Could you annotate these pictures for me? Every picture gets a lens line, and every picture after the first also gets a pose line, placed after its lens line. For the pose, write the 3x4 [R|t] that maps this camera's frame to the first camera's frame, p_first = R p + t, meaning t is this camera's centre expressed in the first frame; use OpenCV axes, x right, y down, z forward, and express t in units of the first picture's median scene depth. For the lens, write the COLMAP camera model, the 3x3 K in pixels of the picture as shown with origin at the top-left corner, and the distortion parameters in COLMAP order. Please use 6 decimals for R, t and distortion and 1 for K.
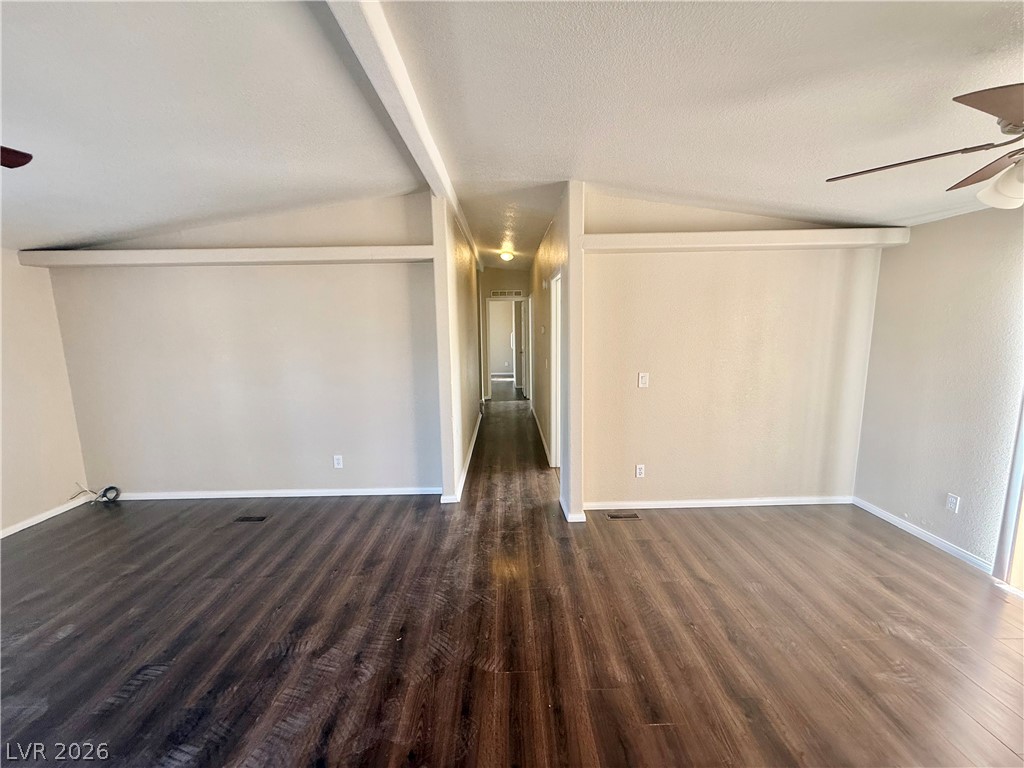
lens RADIAL K [[411.4, 0, 511.3], [0, 411.4, 382.7], [0, 0, 1]] dist [0.000133, 0.000019]
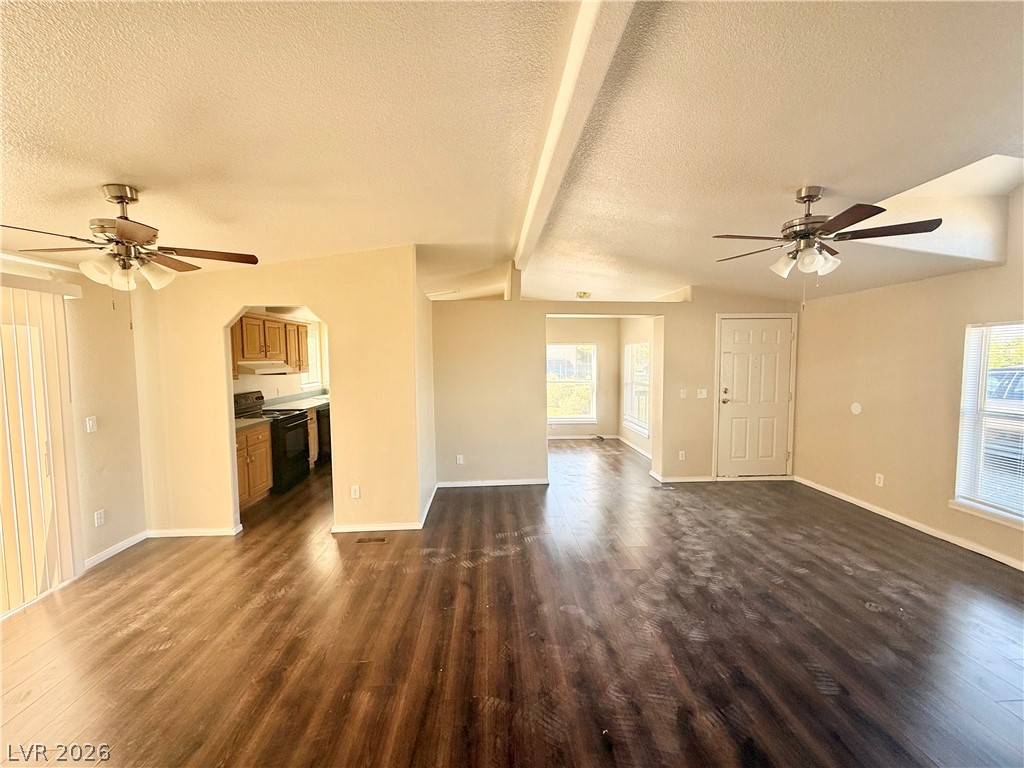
lens RADIAL K [[411.4, 0, 512.6], [0, 411.4, 383.5], [0, 0, 1]] dist [0.000133, 0.000019]
pose [[-0.998975, 0.028542, -0.035144, -0.085501], [0.020739, 0.978503, 0.205185, -0.247902], [0.040245, 0.204246, -0.978092, 1.794406]]
